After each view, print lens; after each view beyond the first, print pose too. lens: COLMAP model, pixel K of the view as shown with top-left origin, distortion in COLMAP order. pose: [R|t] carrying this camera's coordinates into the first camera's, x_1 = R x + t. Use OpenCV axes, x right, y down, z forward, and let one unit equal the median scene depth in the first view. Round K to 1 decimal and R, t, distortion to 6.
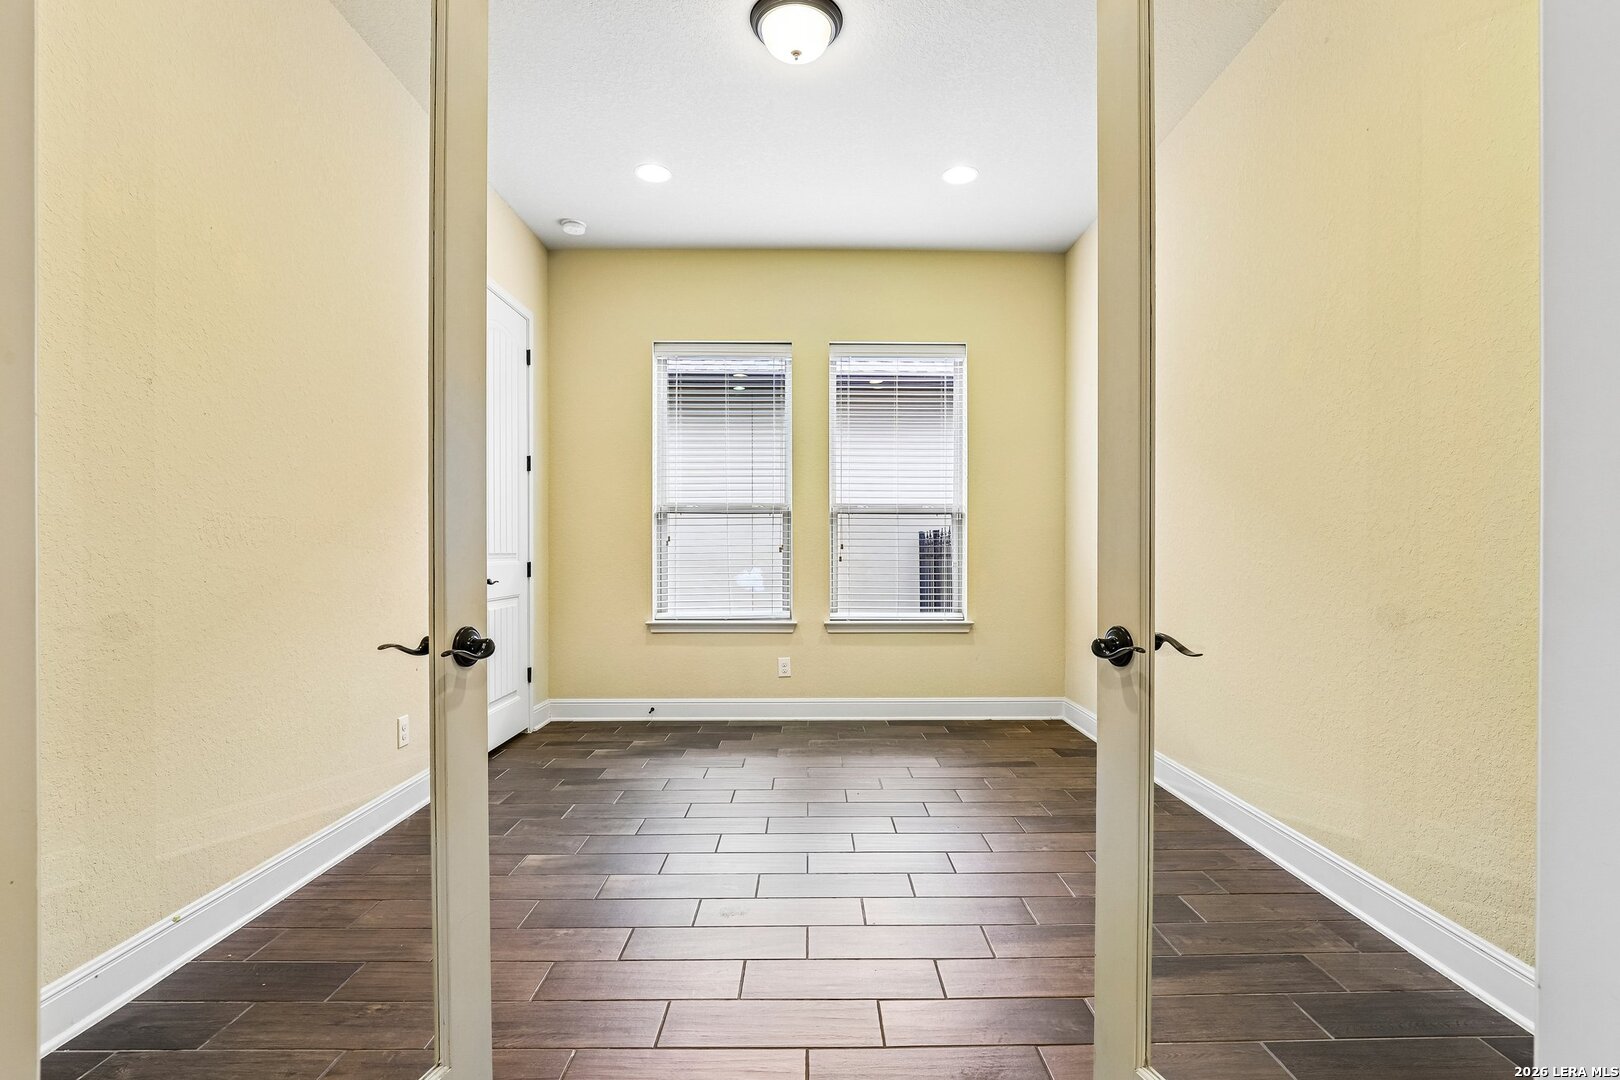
lens RADIAL K [[764.2, 0, 815.4], [0, 764.2, 544.9], [0, 0, 1]] dist [-0.029299, 0.003678]
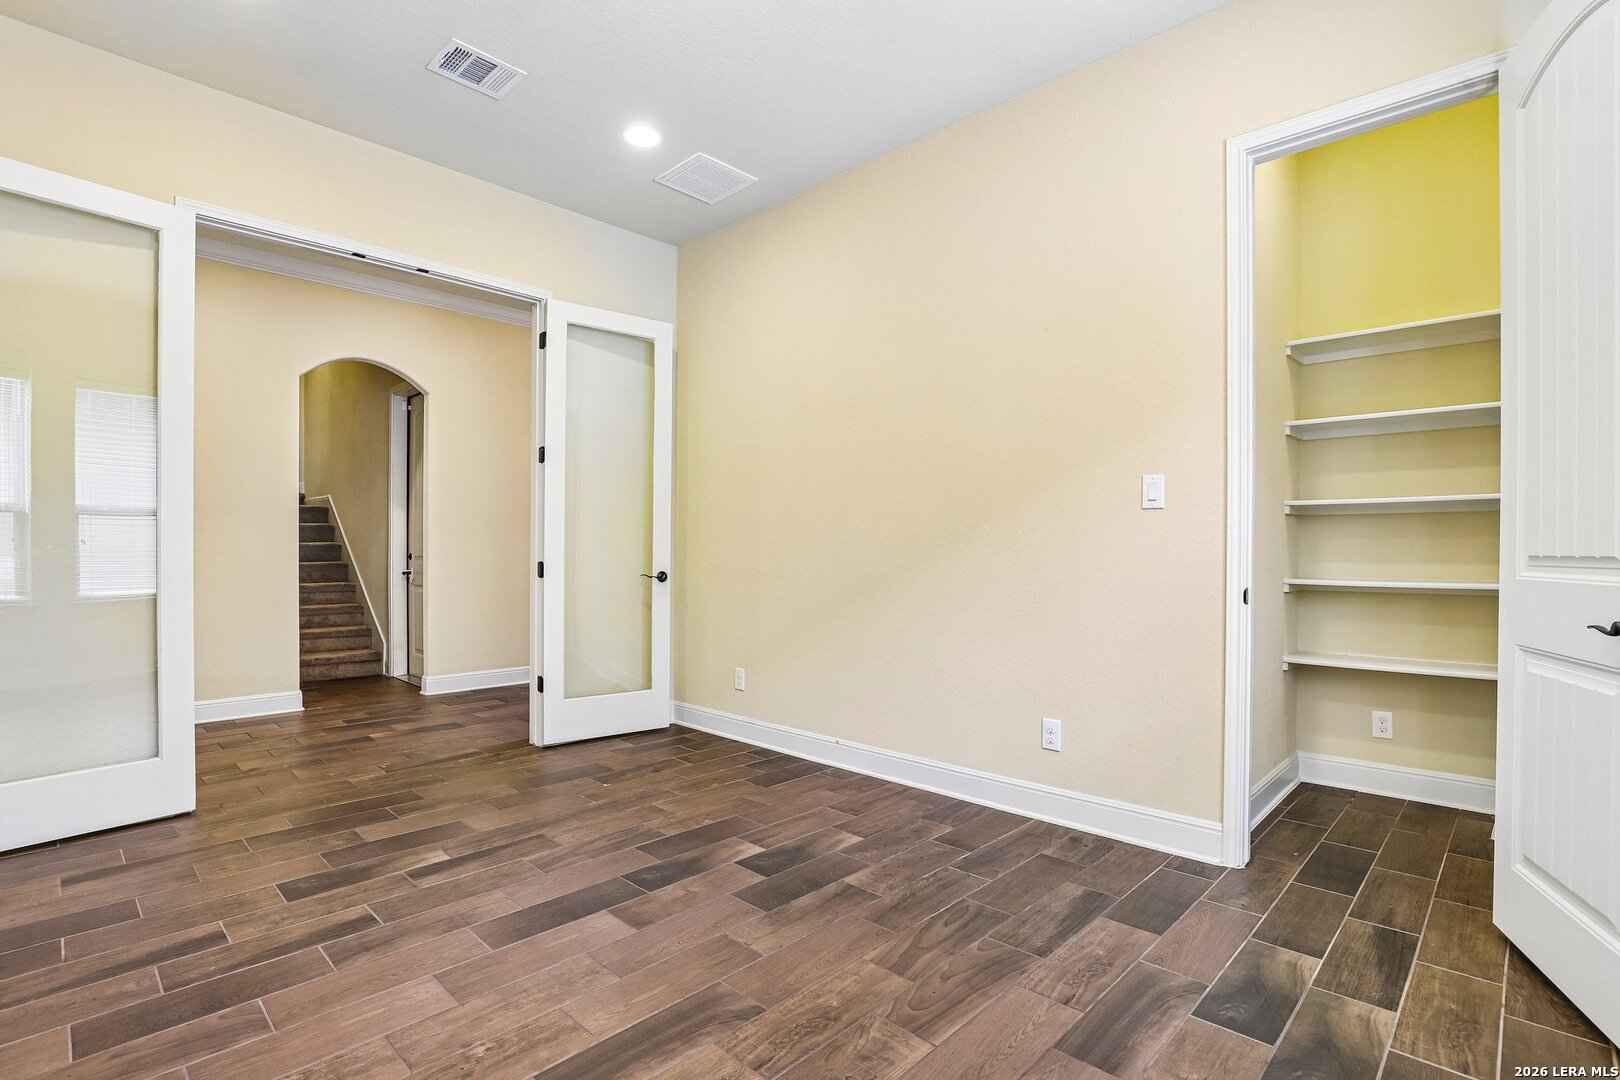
lens RADIAL K [[764.2, 0, 840.7], [0, 764.2, 553.2], [0, 0, 1]] dist [-0.029299, 0.003678]
pose [[-0.681832, 0.000423, -0.731508, 0.235727], [0.004698, 0.999982, -0.003801, 0.008686], [0.731493, -0.006028, -0.681822, 0.955295]]
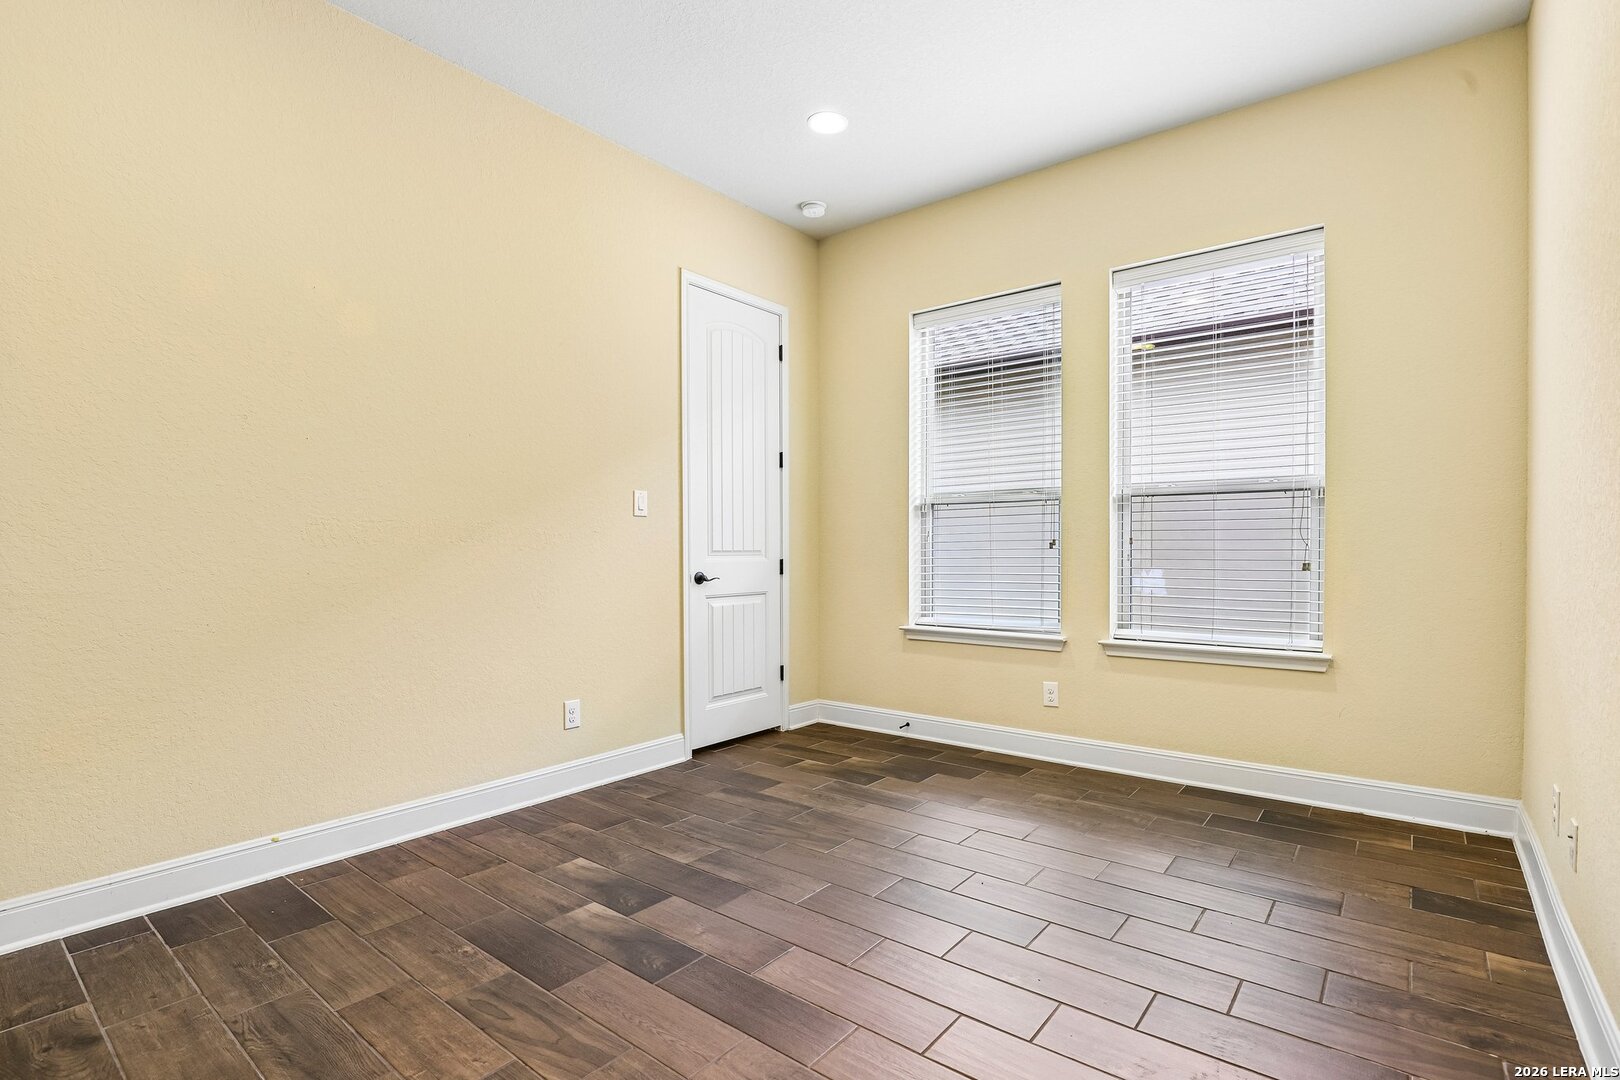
lens RADIAL K [[764.2, 0, 812.5], [0, 764.2, 549.2], [0, 0, 1]] dist [-0.029299, 0.003678]
pose [[0.779806, -0.001854, -0.626019, 0.265358], [0.007750, 0.999948, 0.006692, 0.003033], [0.625973, -0.010070, 0.779779, 0.237380]]
